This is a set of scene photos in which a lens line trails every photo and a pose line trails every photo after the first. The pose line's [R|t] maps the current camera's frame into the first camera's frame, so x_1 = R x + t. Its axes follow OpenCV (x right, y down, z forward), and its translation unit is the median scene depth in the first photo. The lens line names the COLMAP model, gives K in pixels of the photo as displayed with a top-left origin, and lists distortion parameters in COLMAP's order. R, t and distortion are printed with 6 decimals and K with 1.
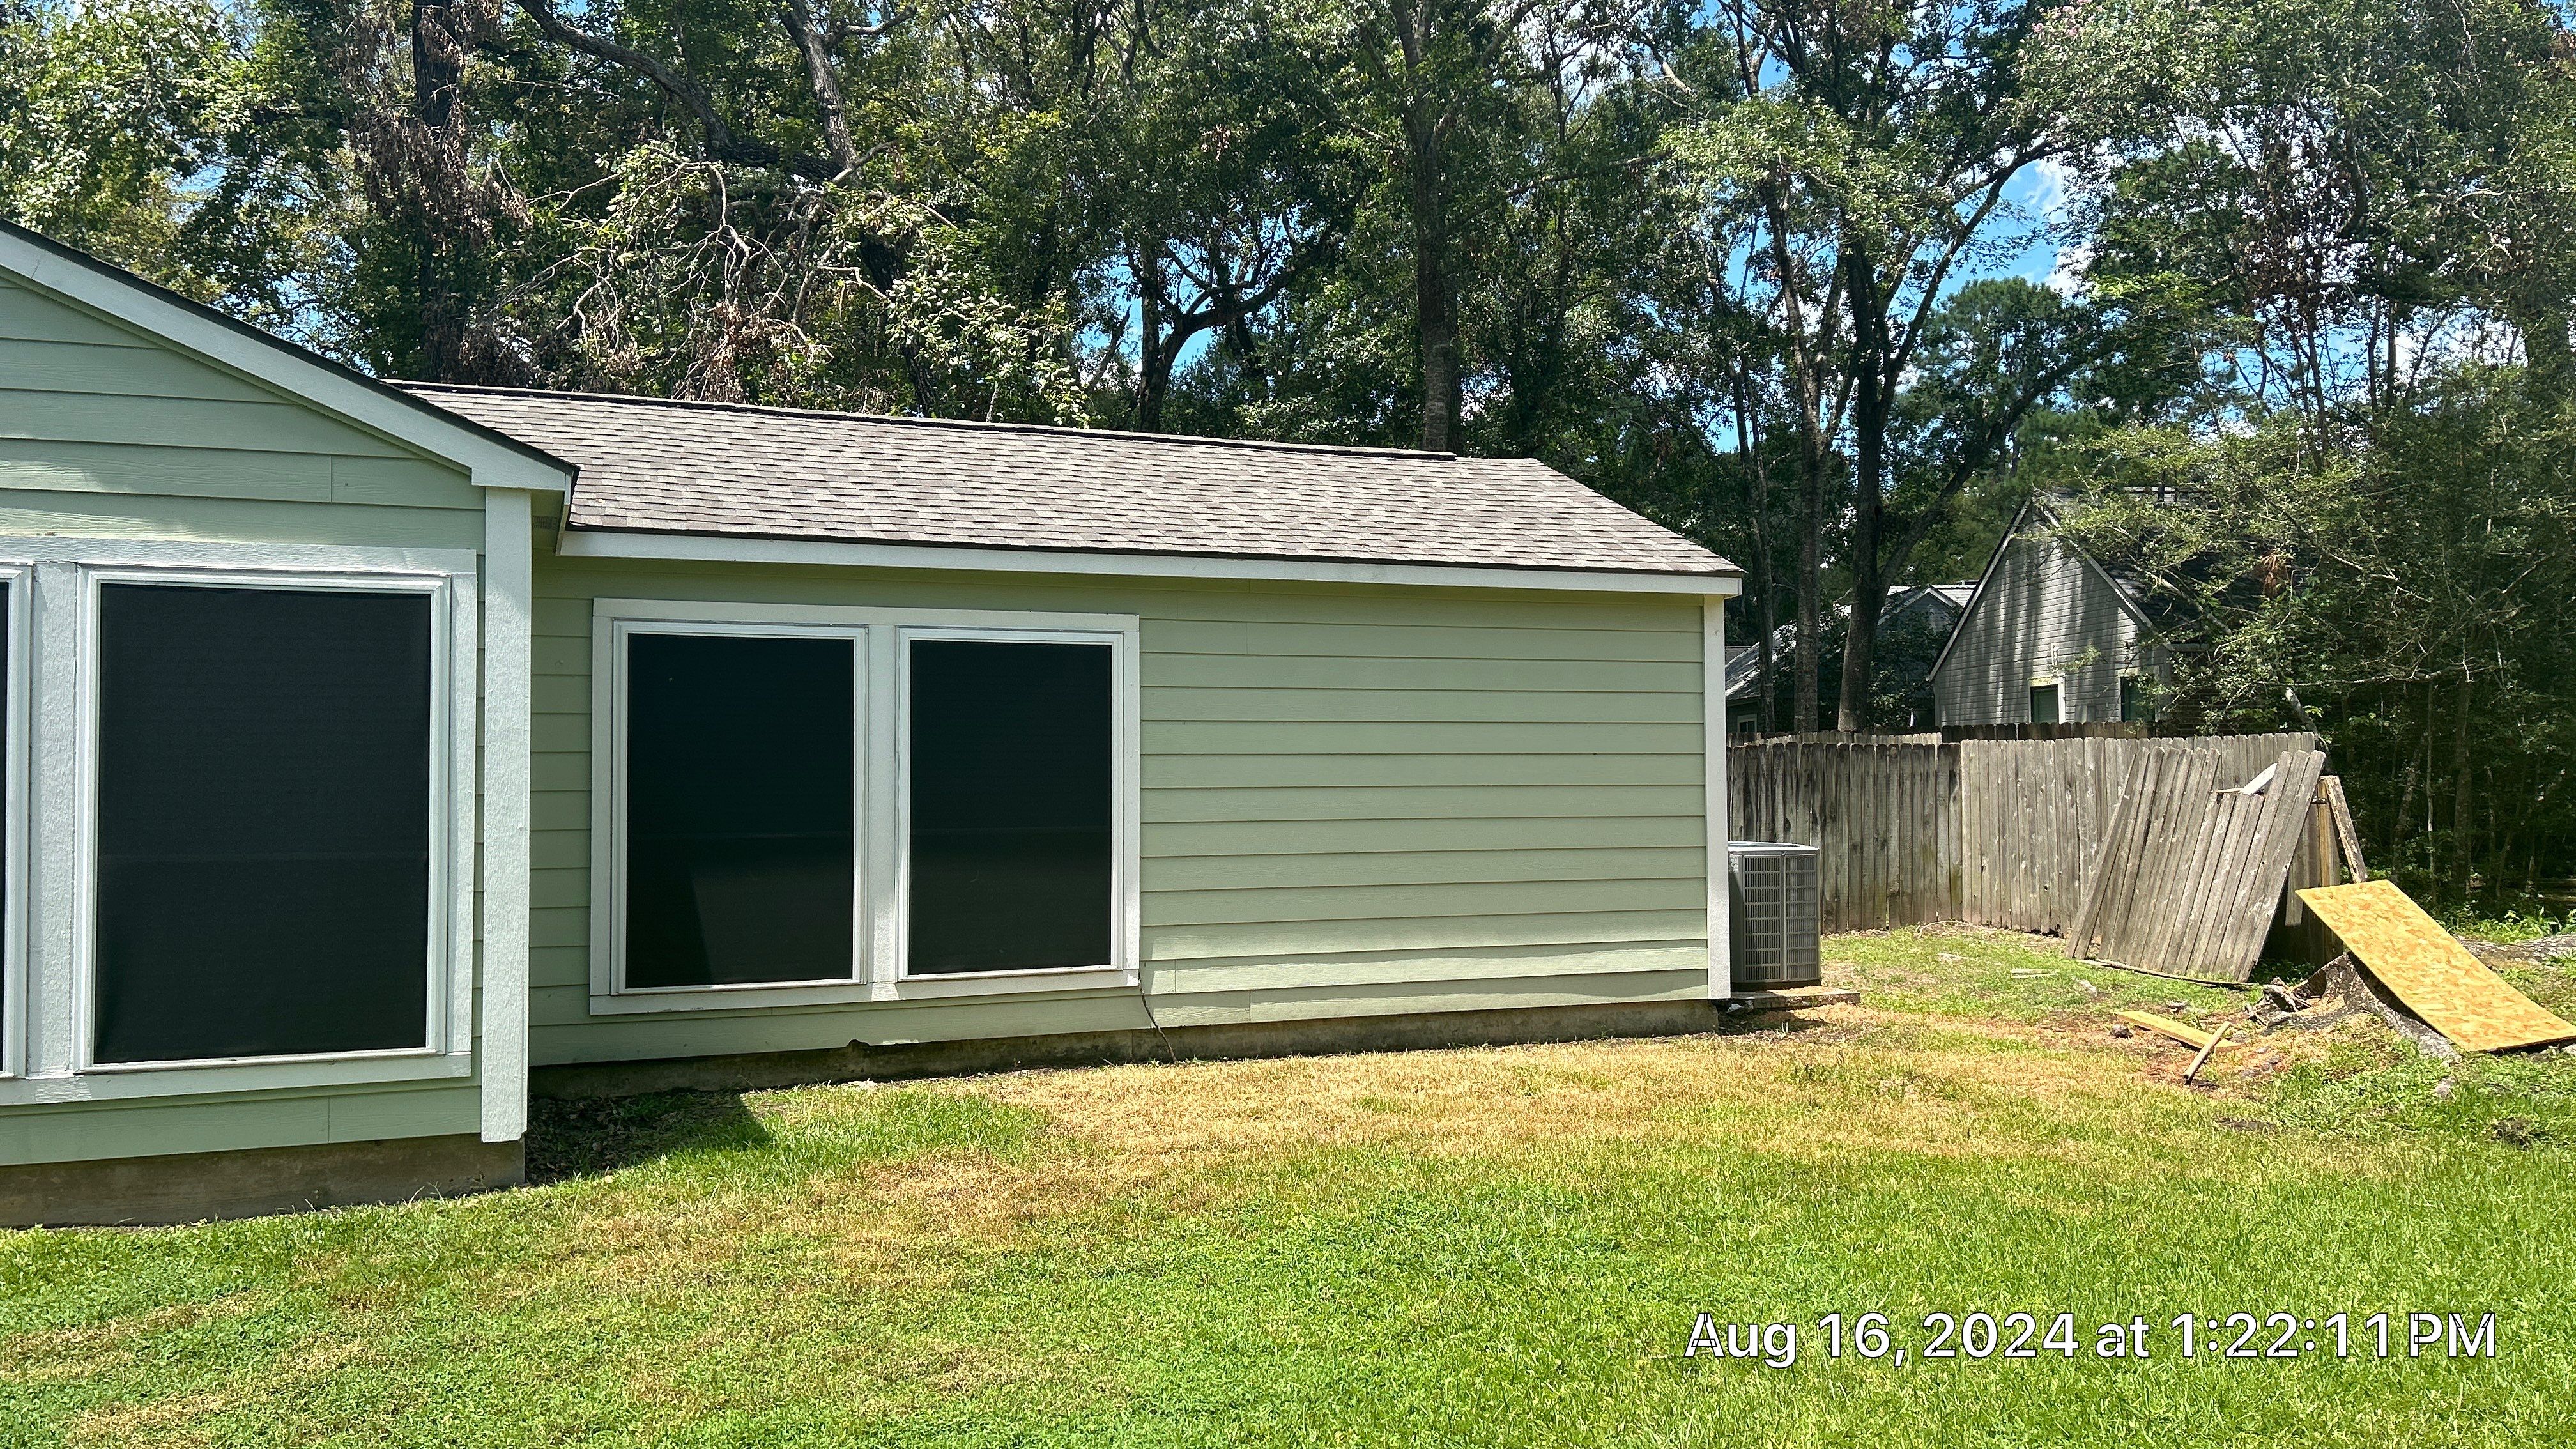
lens RADIAL K [[1909.5, 0, 1266.2], [0, 1909.5, 730.7], [0, 0, 1]] dist [0.333925, -0.386458]
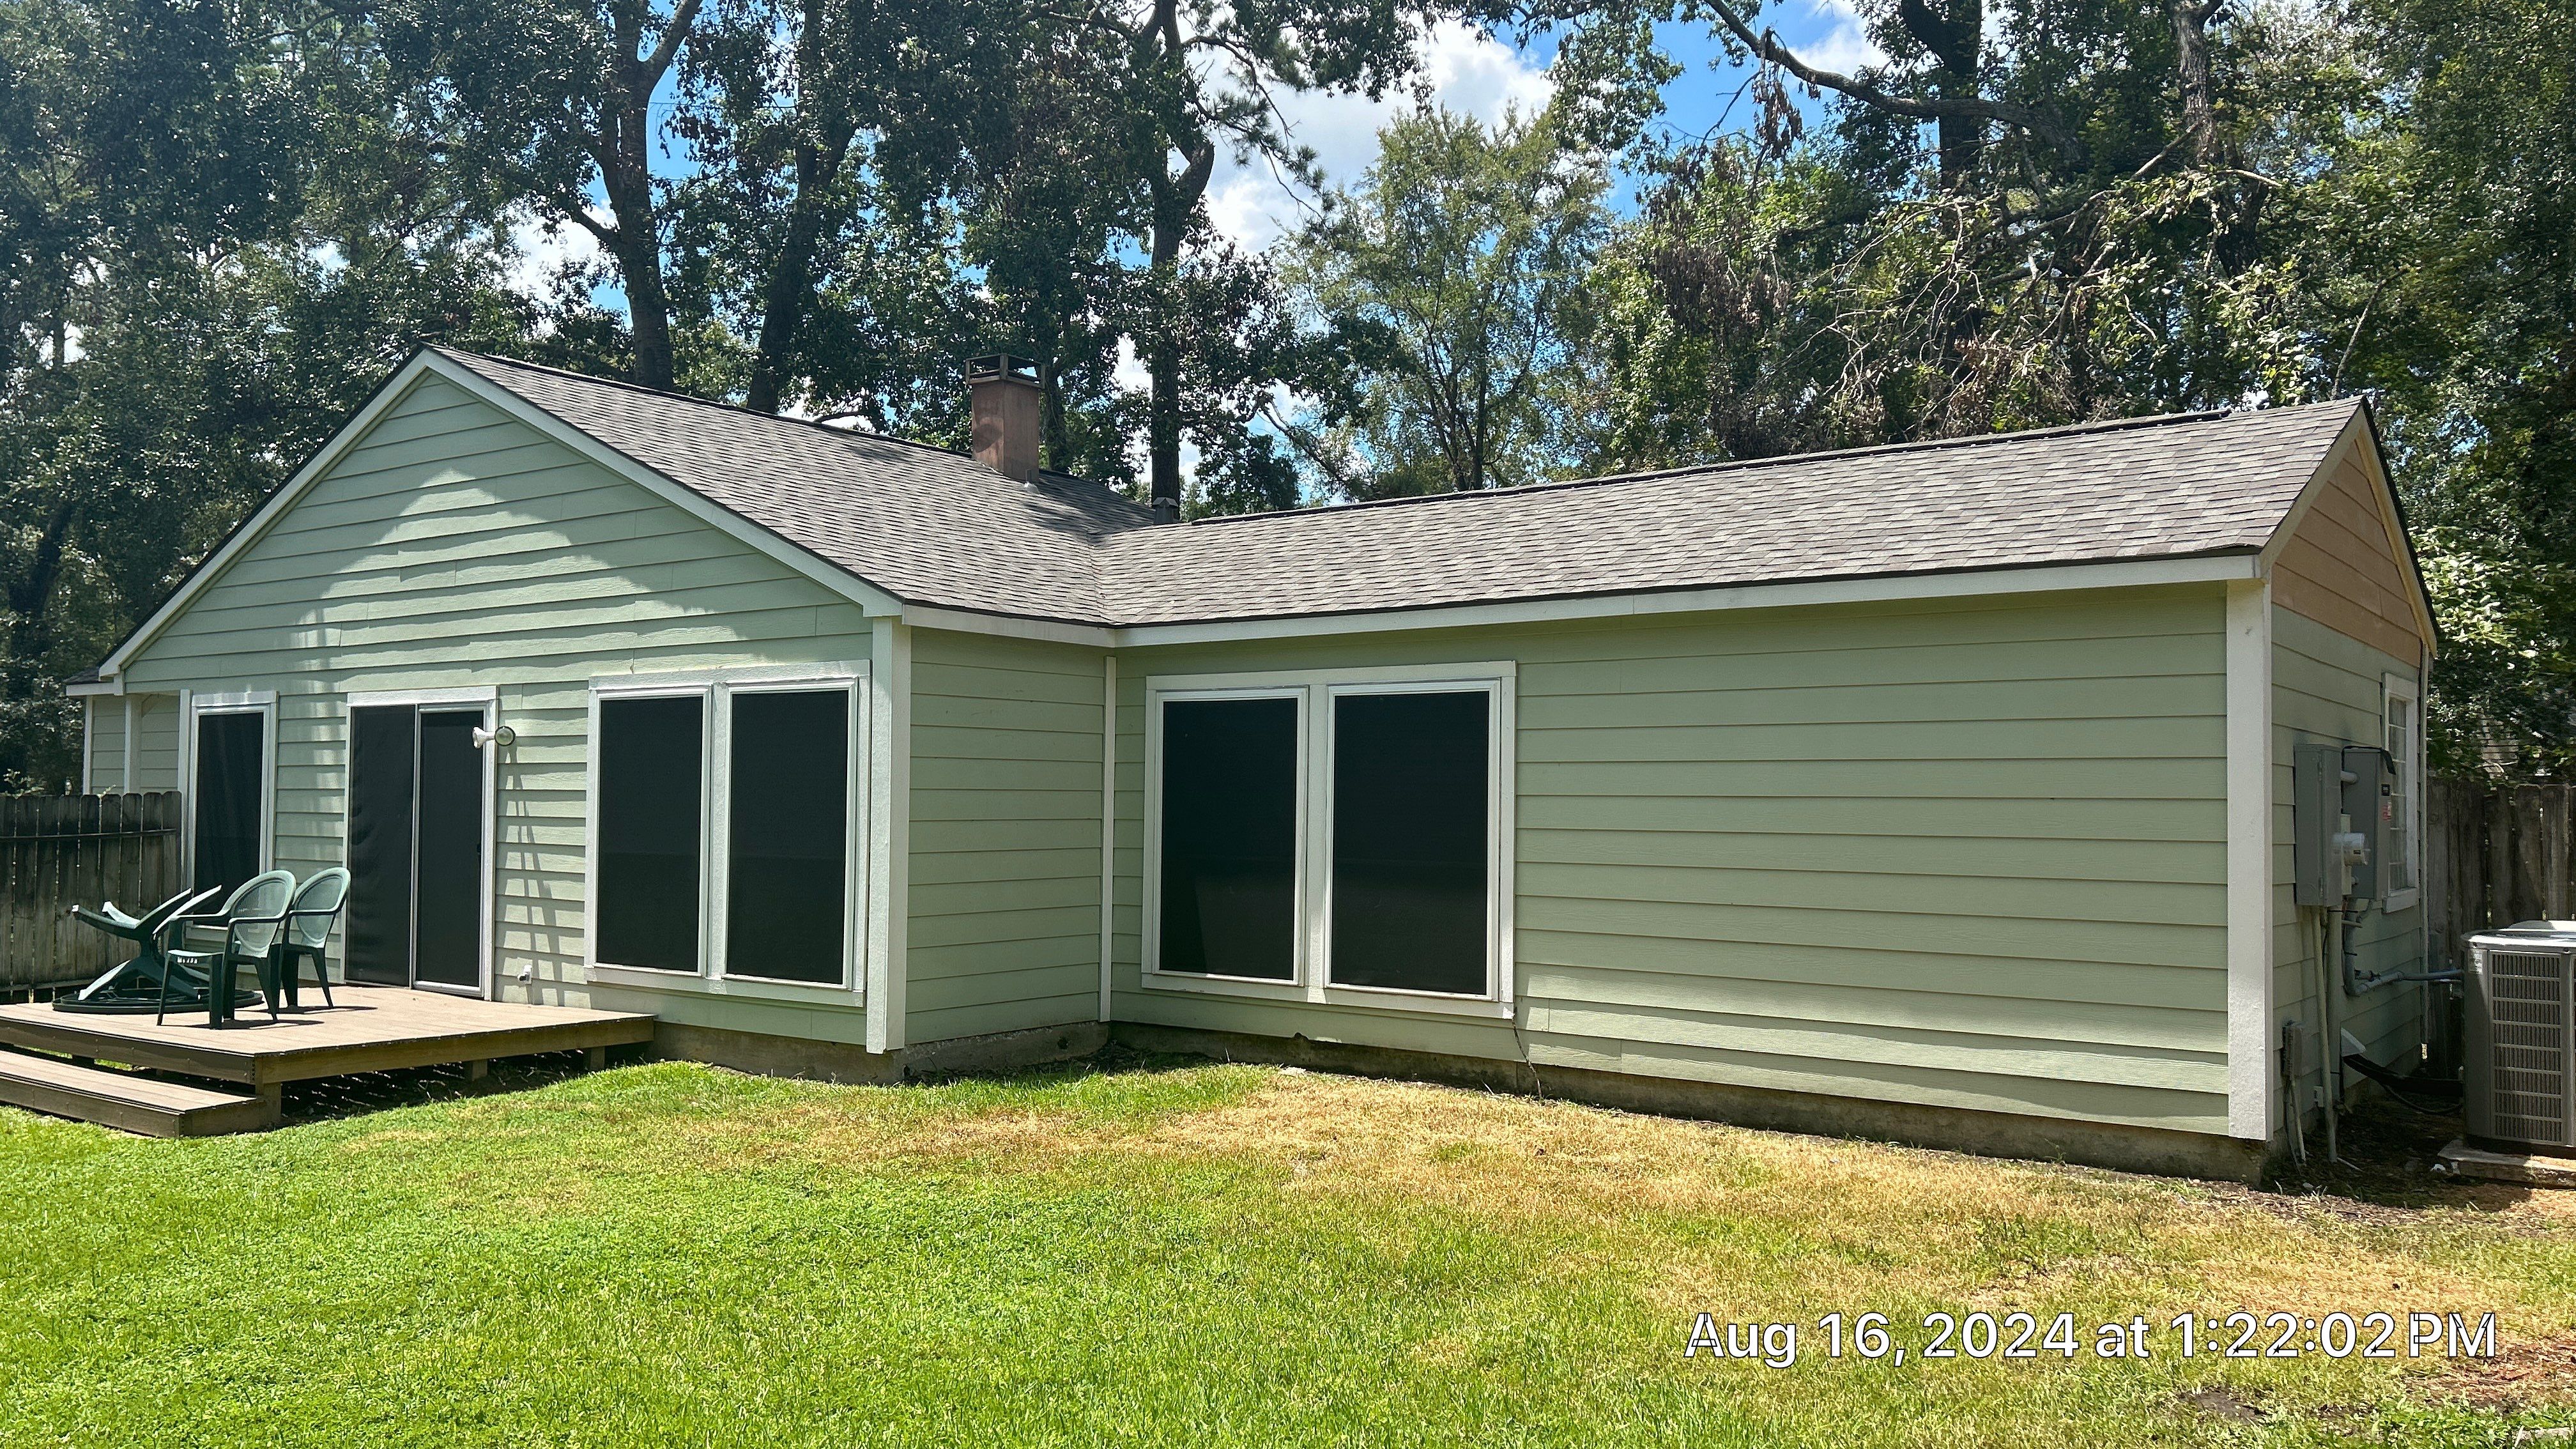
lens RADIAL K [[1909.5, 0, 1266.2], [0, 1909.5, 730.7], [0, 0, 1]] dist [0.333925, -0.386458]
pose [[0.570094, -0.022746, -0.821265, 0.715826], [0.008540, 0.999727, -0.021760, -0.001085], [0.821535, 0.005392, 0.570132, 0.296460]]
